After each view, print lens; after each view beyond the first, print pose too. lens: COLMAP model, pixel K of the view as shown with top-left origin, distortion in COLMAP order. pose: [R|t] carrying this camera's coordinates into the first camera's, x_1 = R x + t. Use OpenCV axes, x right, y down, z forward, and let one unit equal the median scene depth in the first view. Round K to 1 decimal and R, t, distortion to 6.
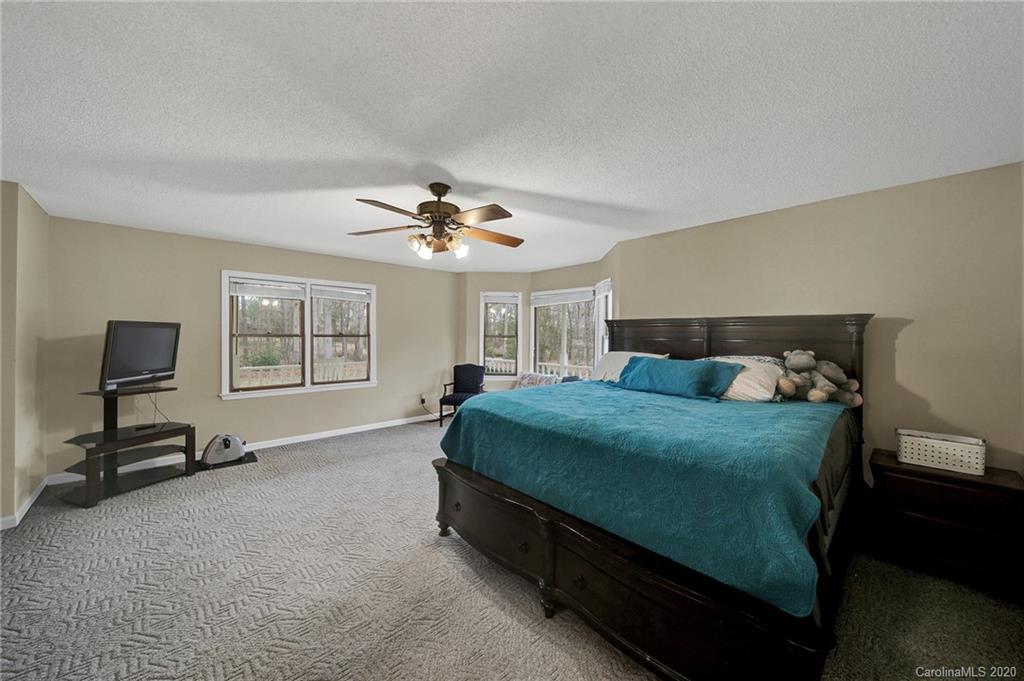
lens RADIAL K [[370.0, 0, 506.4], [0, 370.0, 333.2], [0, 0, 1]] dist [-0.000806, -0.000528]
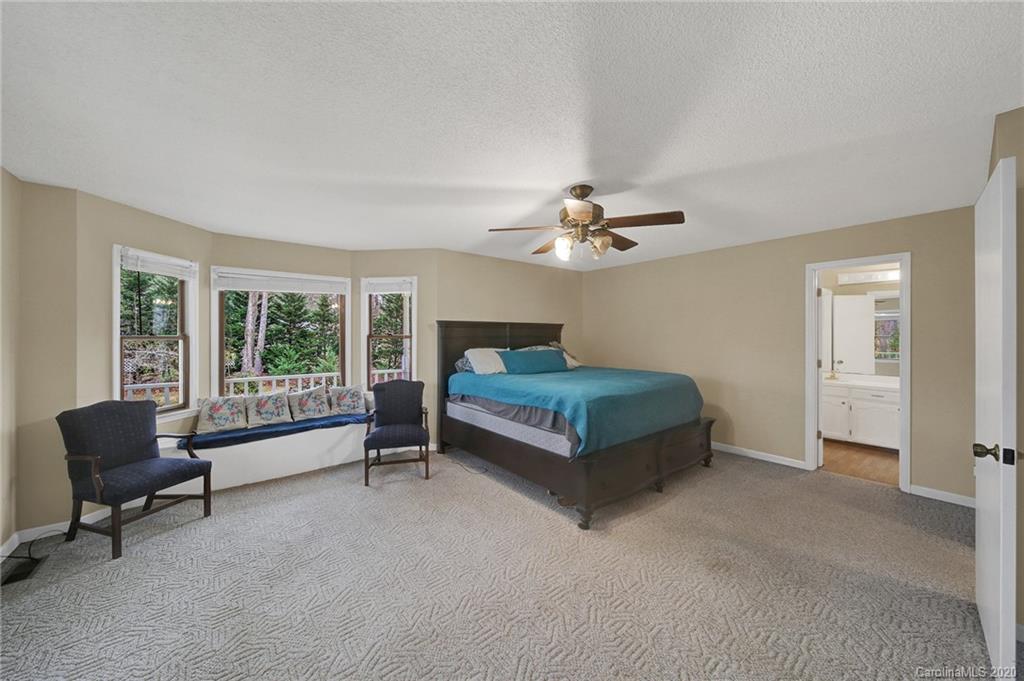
lens RADIAL K [[370.0, 0, 505.4], [0, 370.0, 337.8], [0, 0, 1]] dist [-0.000806, -0.000528]
pose [[0.074325, -0.018991, 0.997053, -1.435069], [-0.002120, 0.999813, 0.019201, -0.014781], [-0.997232, -0.003541, 0.074271, 1.352020]]
